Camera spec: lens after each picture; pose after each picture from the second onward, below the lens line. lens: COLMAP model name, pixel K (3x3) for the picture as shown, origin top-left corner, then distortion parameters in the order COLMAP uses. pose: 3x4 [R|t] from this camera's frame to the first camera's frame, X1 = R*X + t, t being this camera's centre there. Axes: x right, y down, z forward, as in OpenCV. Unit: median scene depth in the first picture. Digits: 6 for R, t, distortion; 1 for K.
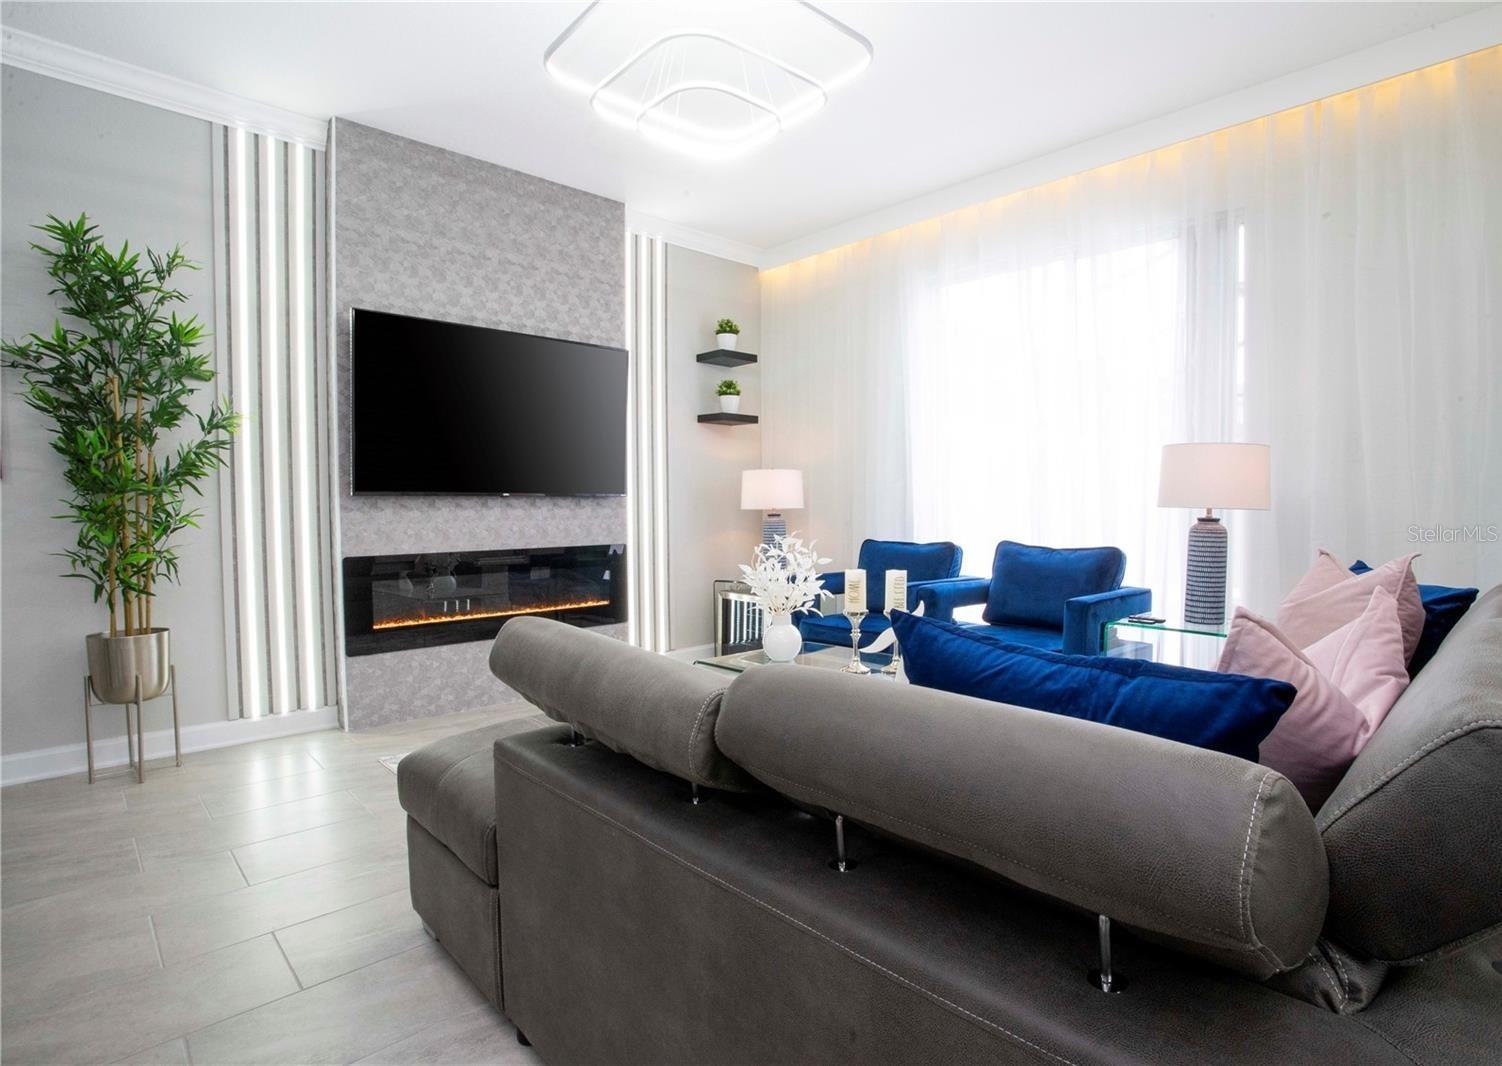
lens RADIAL K [[780.2, 0, 751.0], [0, 780.2, 533.0], [0, 0, 1]] dist [0.000415, 0.001445]
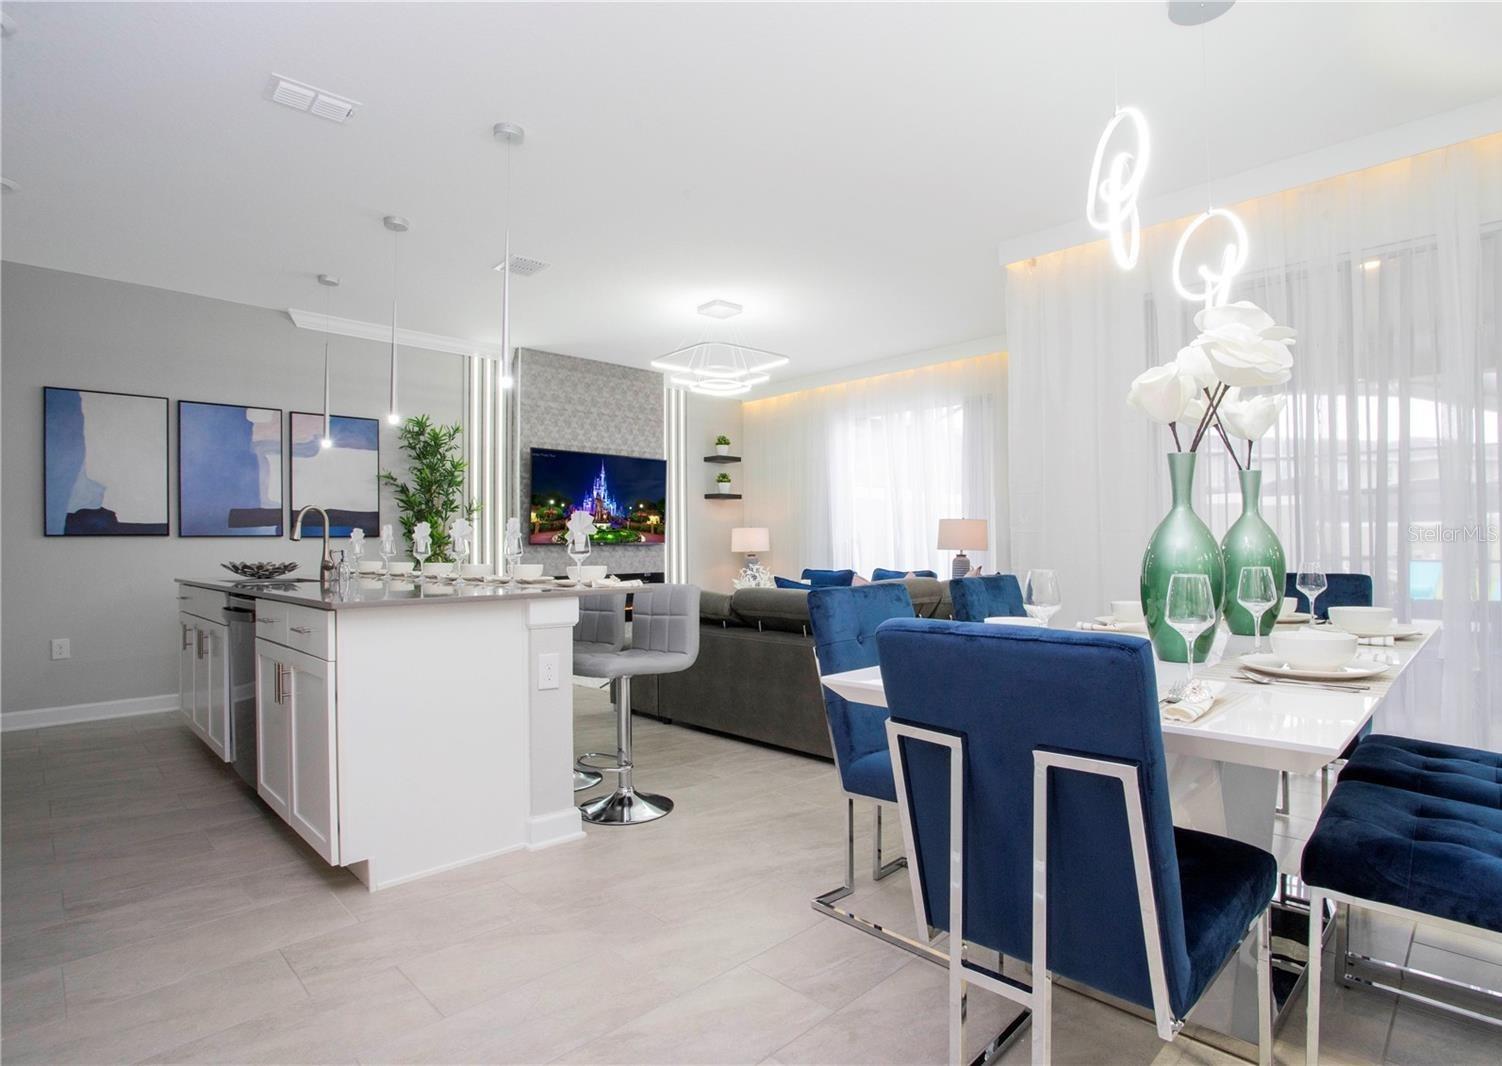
lens RADIAL K [[780.2, 0, 751.0], [0, 780.2, 533.0], [0, 0, 1]] dist [0.000415, 0.001445]
pose [[0.999761, -0.001454, 0.021805, -0.007843], [0.002670, 0.998435, -0.055858, 0.025308], [-0.021690, 0.055903, 0.998201, -0.728673]]
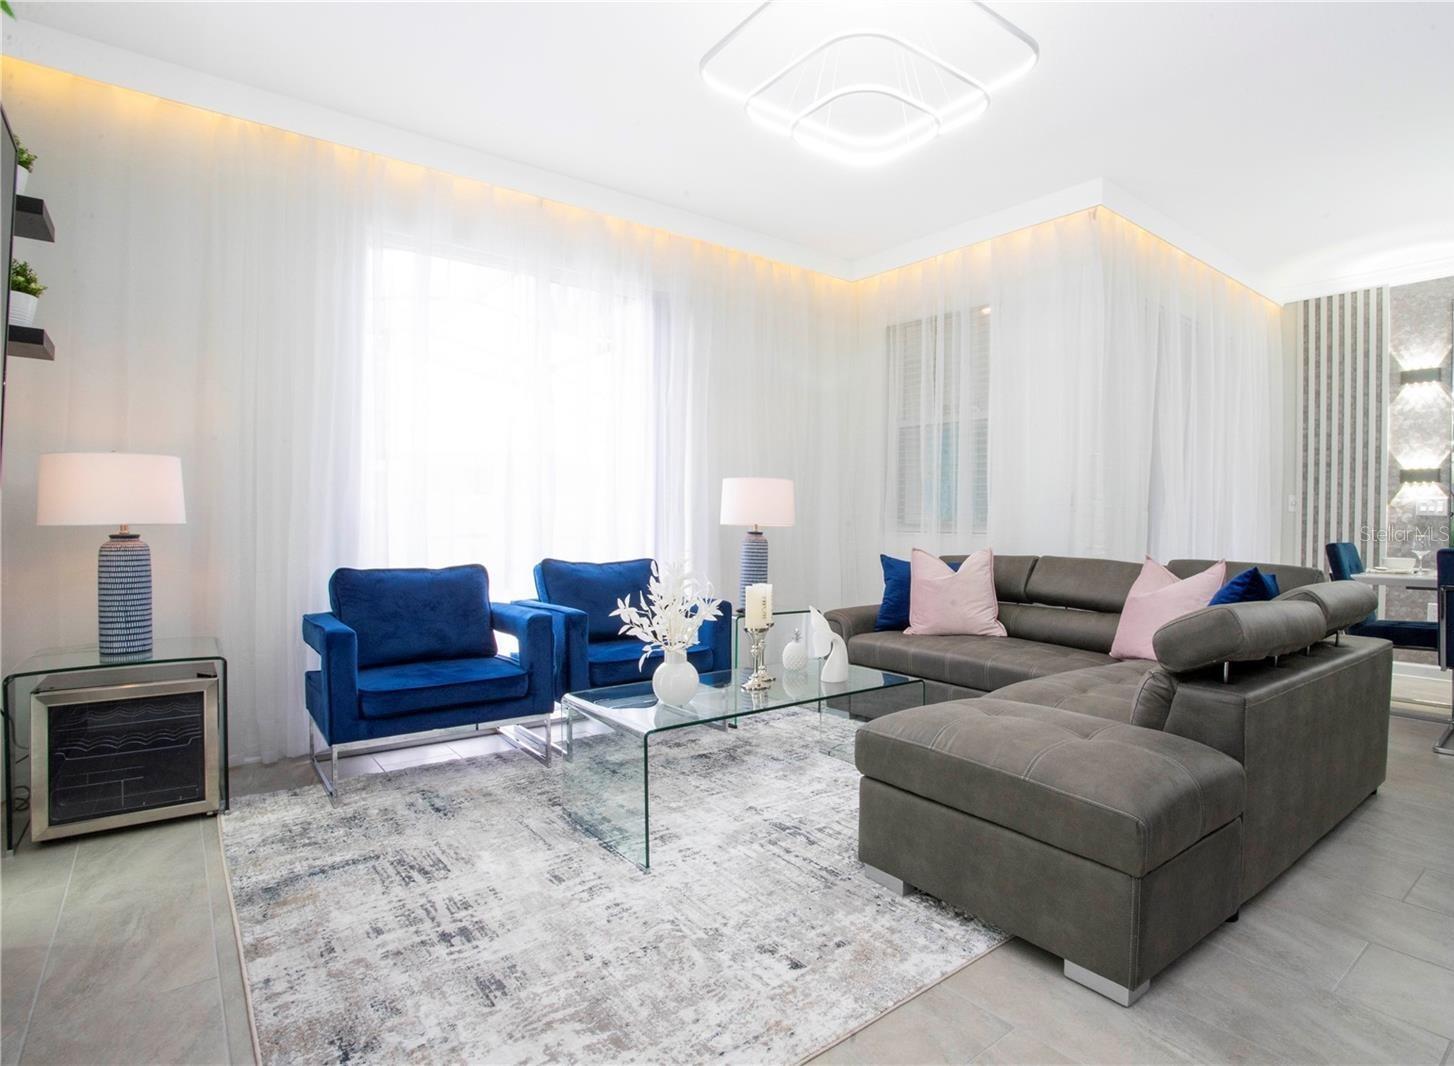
lens RADIAL K [[751.1, 0, 727.0], [0, 751.1, 533.0], [0, 0, 1]] dist [-0.000343, -0.000209]
pose [[0.109357, -0.017710, 0.993845, -0.513958], [0.035896, 0.999259, 0.013857, -0.023967], [-0.993354, 0.034159, 0.109911, 0.621938]]
